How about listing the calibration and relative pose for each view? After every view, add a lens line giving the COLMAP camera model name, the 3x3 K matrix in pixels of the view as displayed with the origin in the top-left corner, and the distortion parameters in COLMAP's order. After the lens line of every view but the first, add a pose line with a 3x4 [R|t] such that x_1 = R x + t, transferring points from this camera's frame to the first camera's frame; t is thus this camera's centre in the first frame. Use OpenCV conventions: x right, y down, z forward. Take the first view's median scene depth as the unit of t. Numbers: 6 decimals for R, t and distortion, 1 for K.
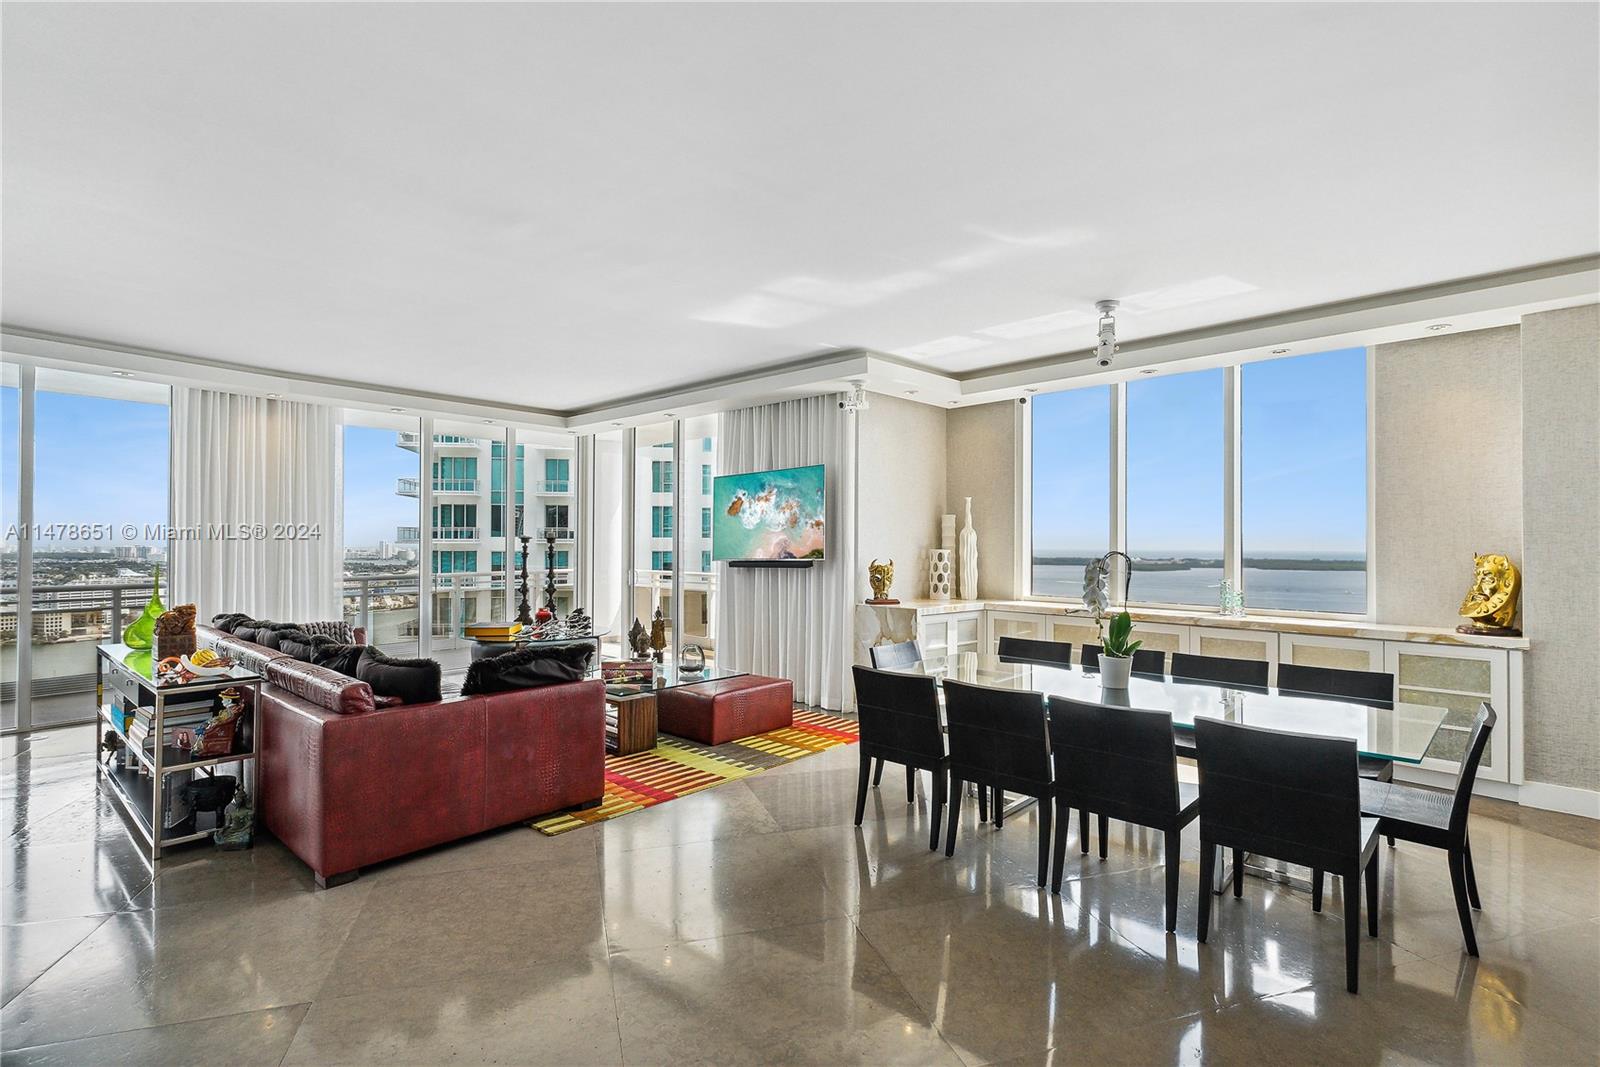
lens RADIAL K [[741.3, 0, 800.0], [0, 741.3, 533.5], [0, 0, 1]] dist [-0.001303, -0.000278]
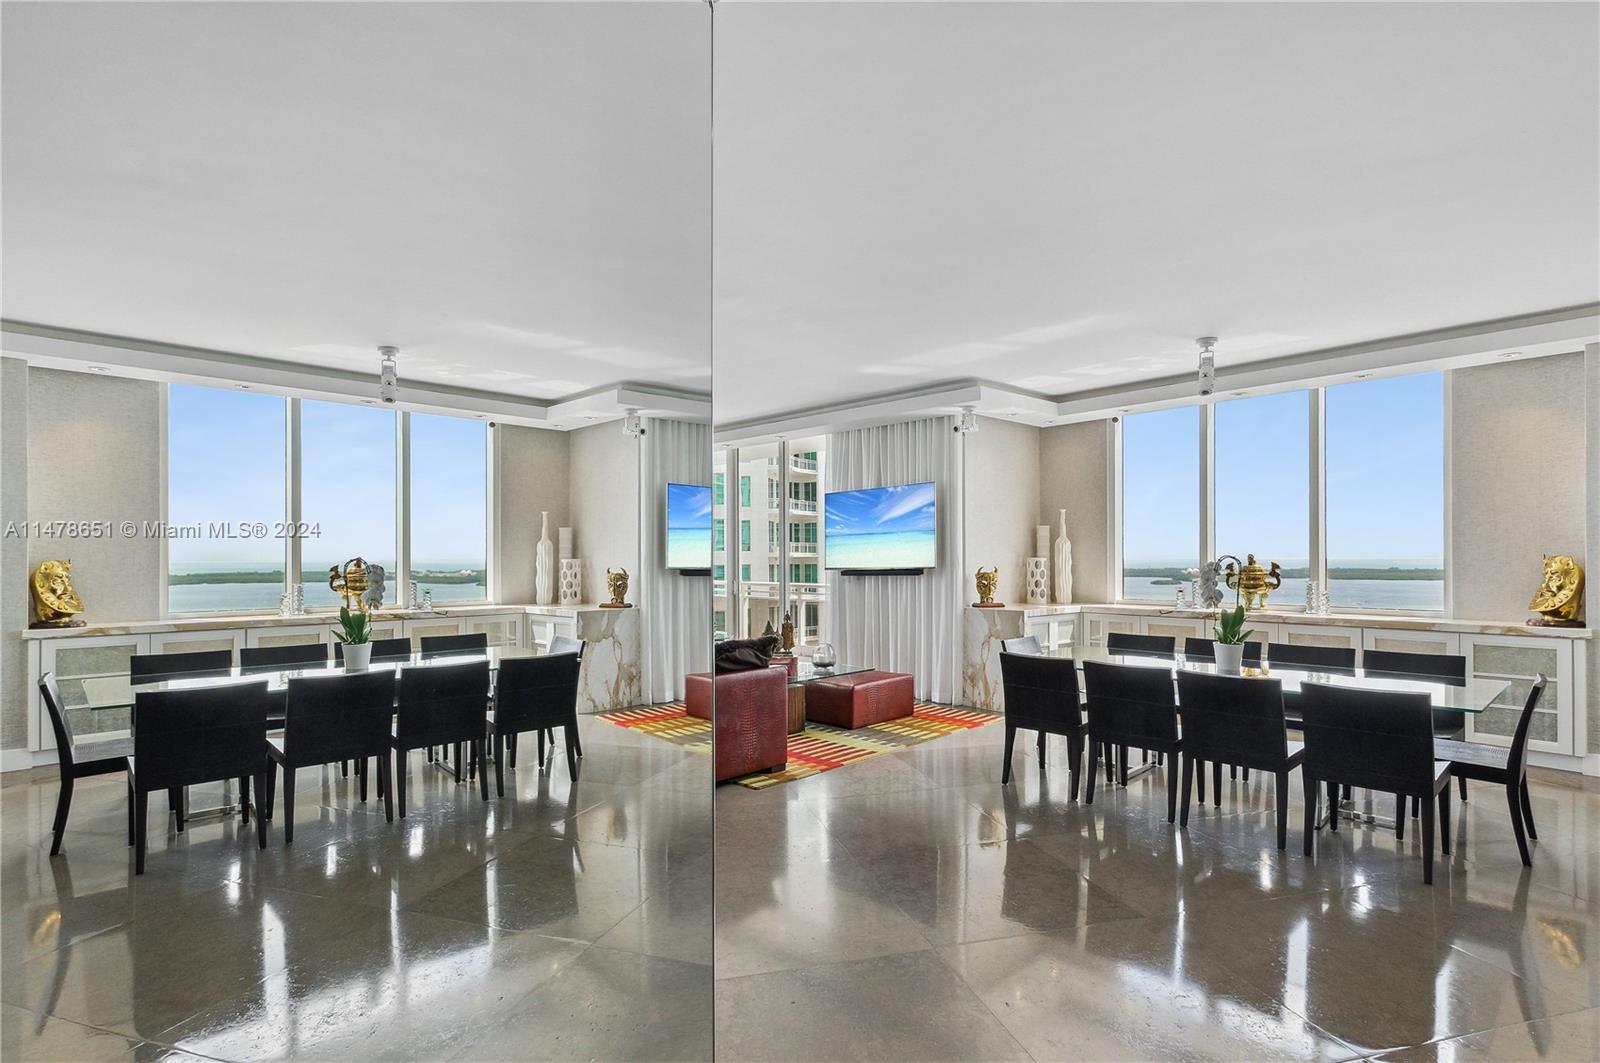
lens RADIAL K [[768.3, 0, 801.1], [0, 768.3, 555.2], [0, 0, 1]] dist [0.001424, 0.000415]
pose [[0.998804, -0.010038, -0.047862, -0.156853], [0.010617, 0.999873, 0.011848, 0.001166], [0.047737, -0.012342, 0.998784, -0.218130]]
